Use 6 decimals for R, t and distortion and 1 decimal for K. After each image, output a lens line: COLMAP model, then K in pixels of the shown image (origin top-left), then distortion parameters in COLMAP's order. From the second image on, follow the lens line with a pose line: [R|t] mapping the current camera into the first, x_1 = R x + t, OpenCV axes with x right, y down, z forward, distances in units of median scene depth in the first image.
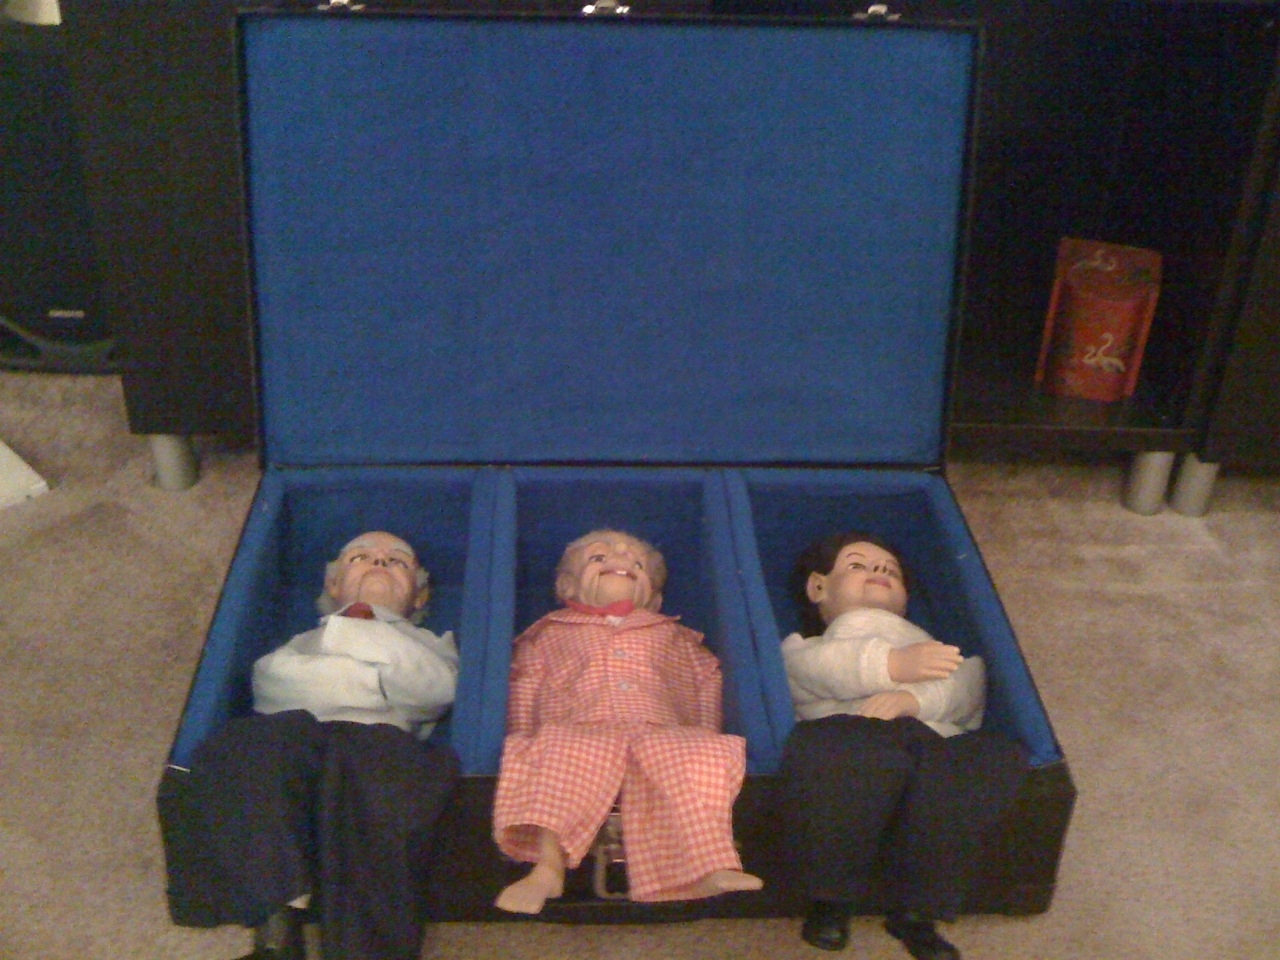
lens RADIAL K [[1413.5, 0, 633.4], [0, 1413.5, 480.5], [0, 0, 1]] dist [0.128269, -0.434414]
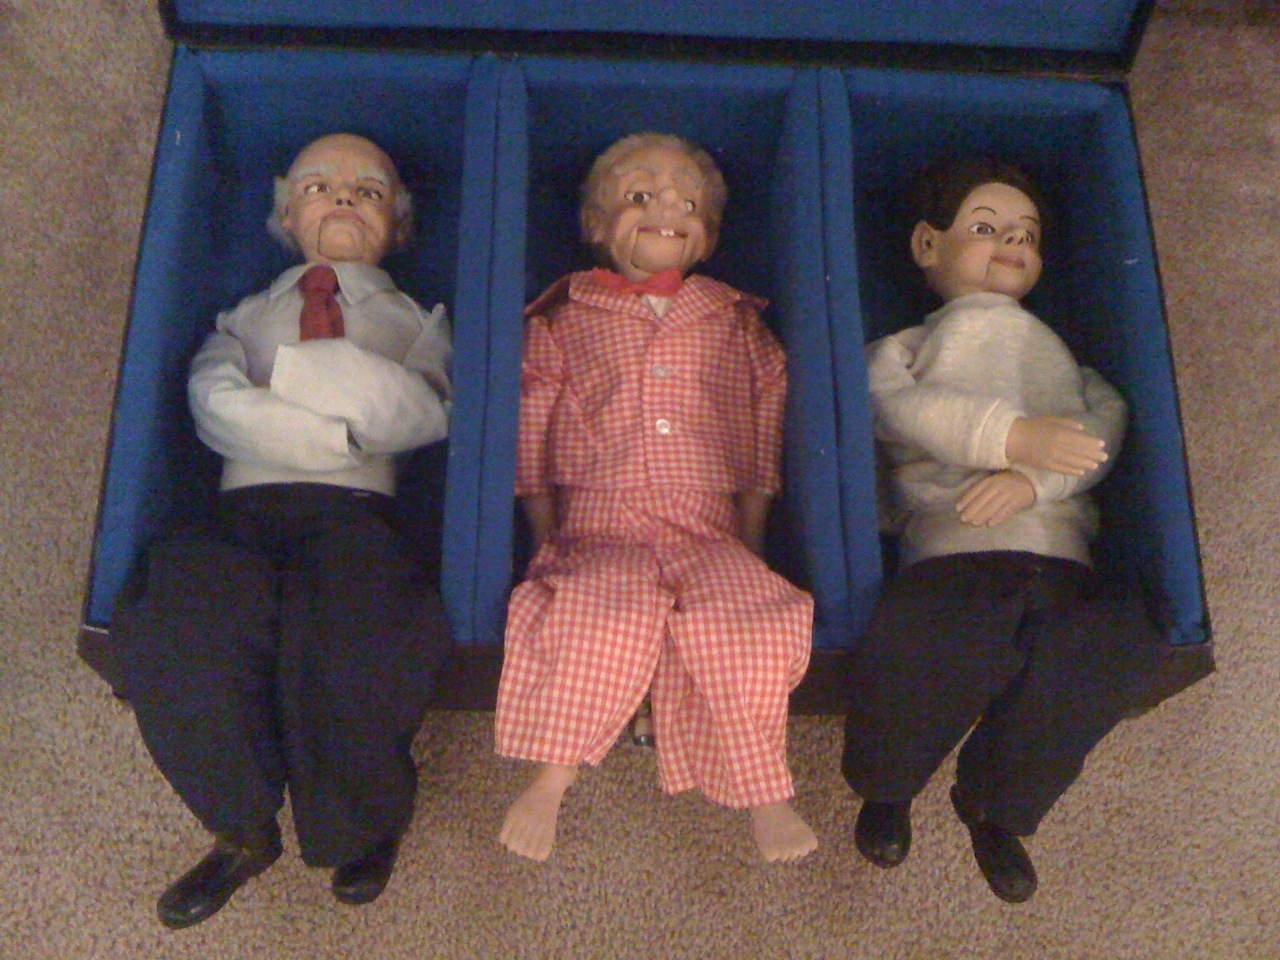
lens RADIAL K [[1413.5, 0, 633.4], [0, 1413.5, 480.5], [0, 0, 1]] dist [0.128269, -0.434414]
pose [[0.998621, 0.052492, -0.001030, -0.020281], [-0.042682, 0.823105, 0.566283, -0.267344], [0.030574, -0.565458, 0.824210, 0.328281]]
